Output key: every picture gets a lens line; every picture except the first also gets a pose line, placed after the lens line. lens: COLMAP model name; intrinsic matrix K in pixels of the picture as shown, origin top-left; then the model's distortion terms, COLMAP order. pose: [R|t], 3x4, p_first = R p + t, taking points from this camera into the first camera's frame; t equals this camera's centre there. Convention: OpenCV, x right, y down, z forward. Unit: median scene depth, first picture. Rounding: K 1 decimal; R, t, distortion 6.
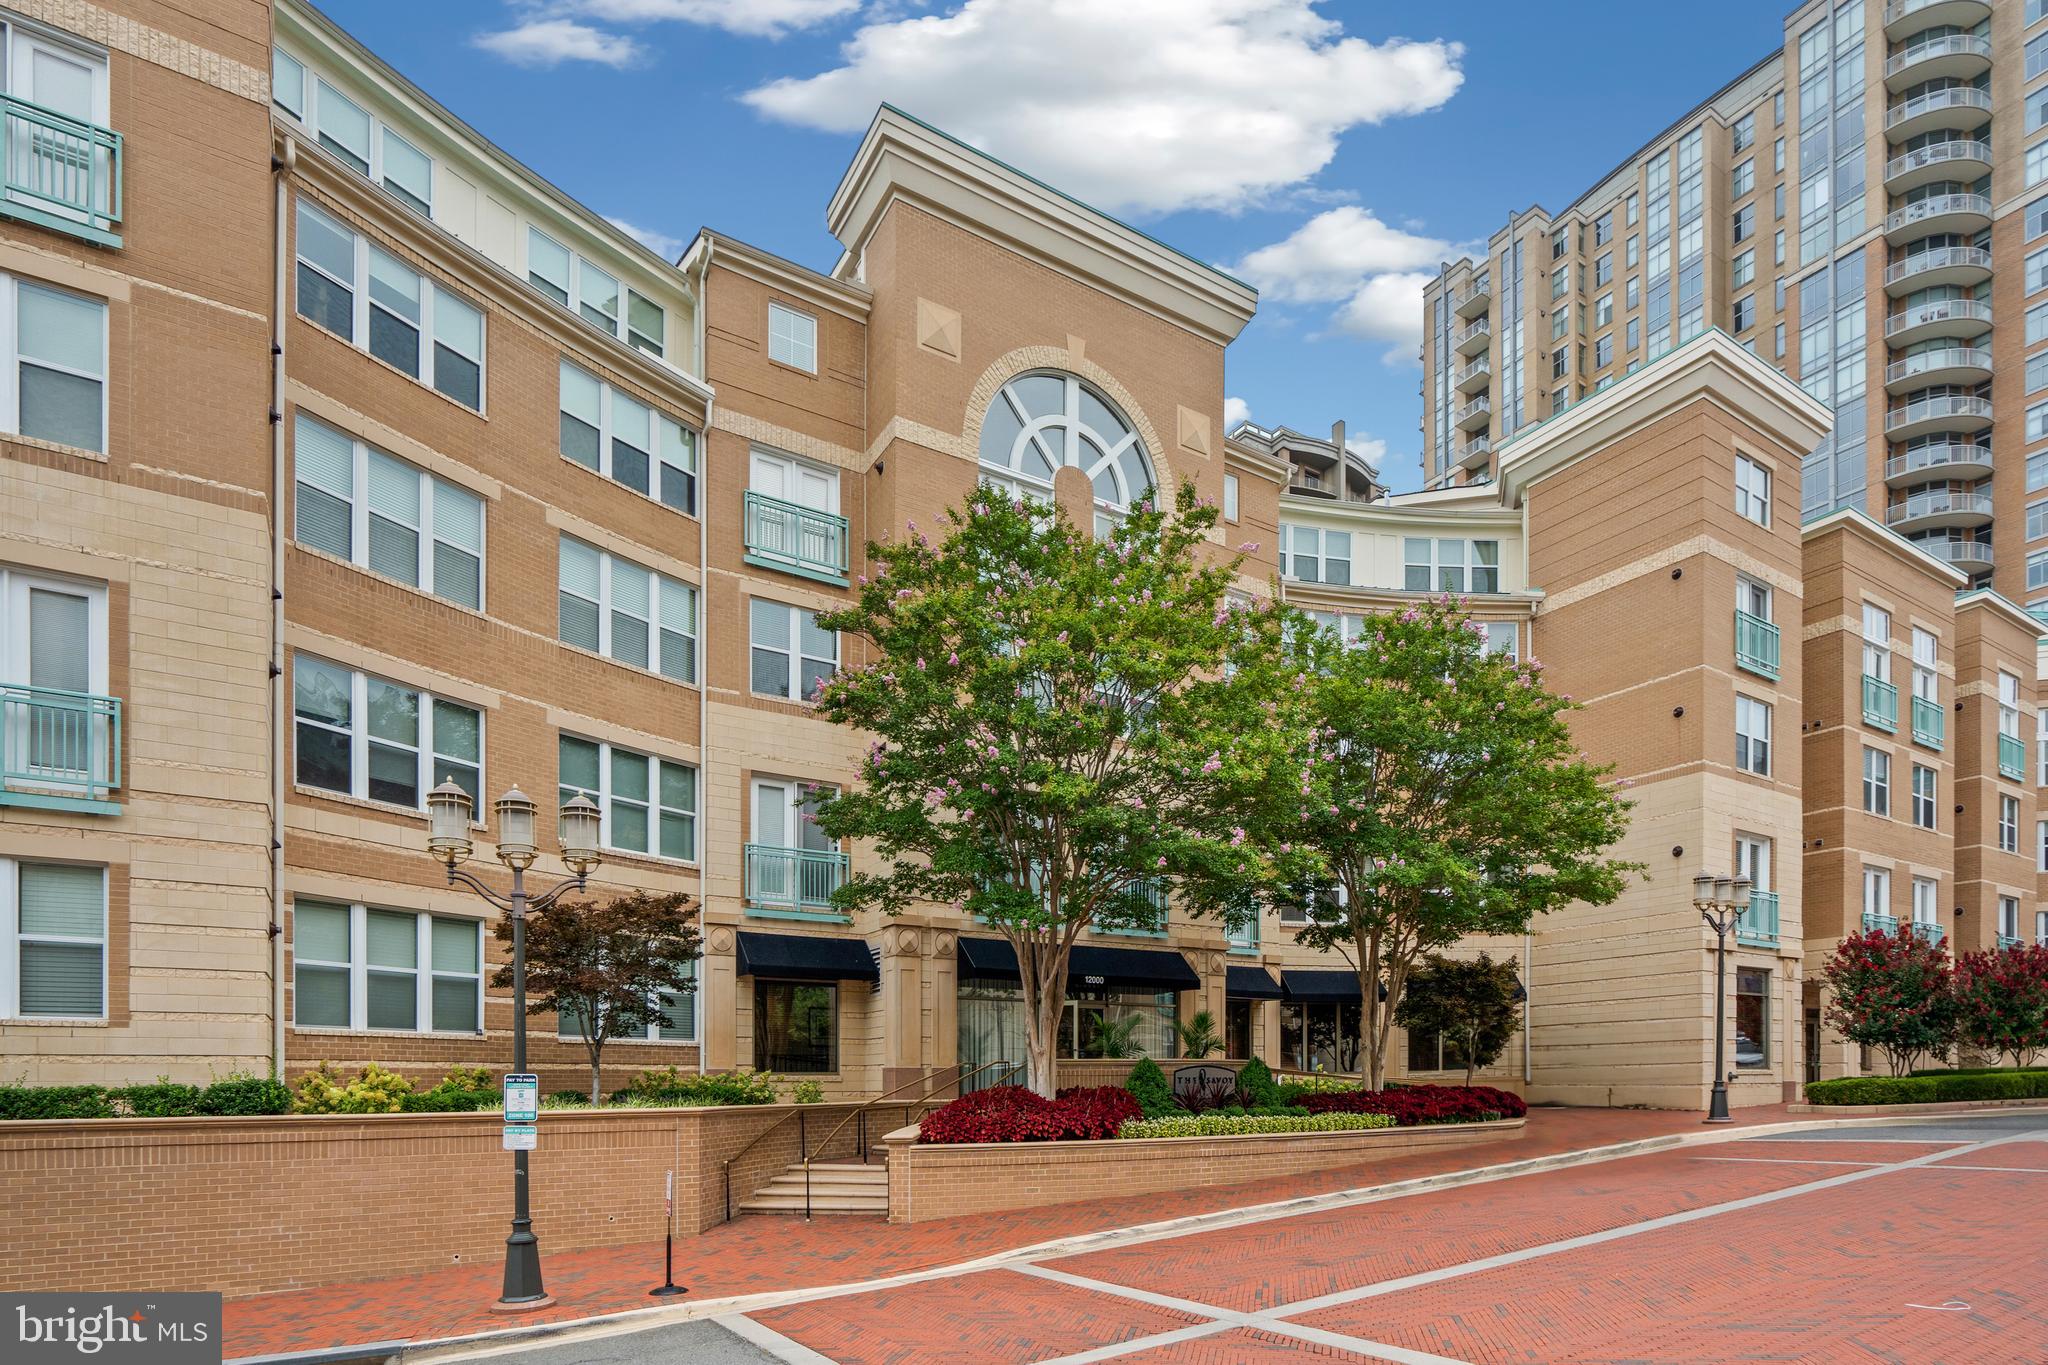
lens RADIAL K [[937.7, 0, 1020.6], [0, 937.7, 669.7], [0, 0, 1]] dist [-0.000676, 0.001120]
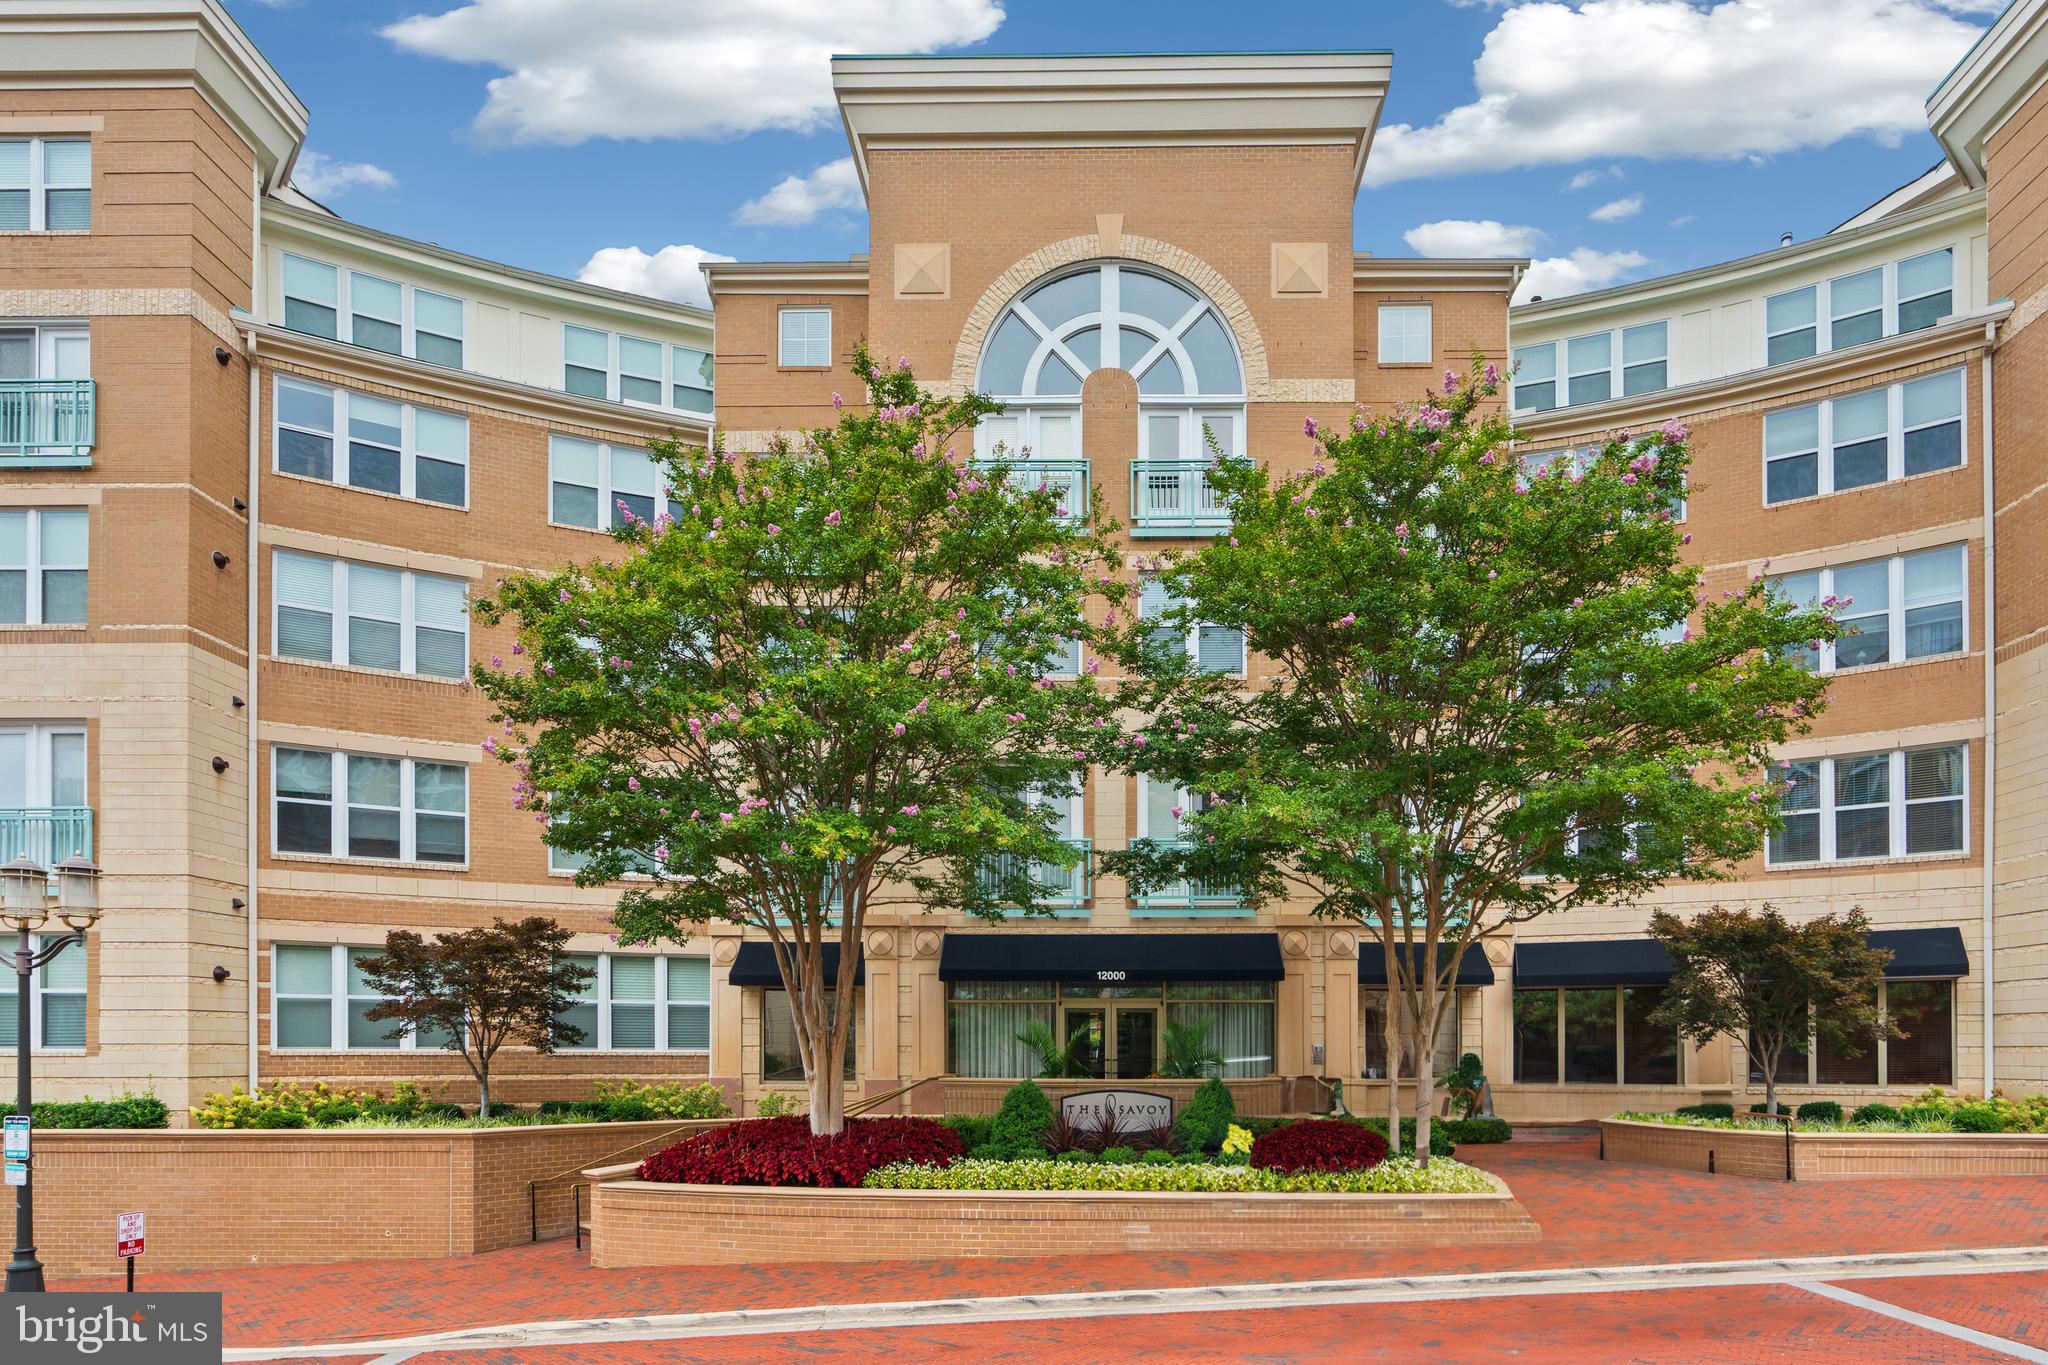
lens RADIAL K [[937.7, 0, 1026.9], [0, 937.7, 697.2], [0, 0, 1]] dist [-0.000676, 0.001120]
pose [[0.862416, -0.171659, -0.476206, 0.623030], [0.196175, 0.980567, 0.001809, 0.103106], [0.466642, -0.094980, 0.879332, 0.362954]]
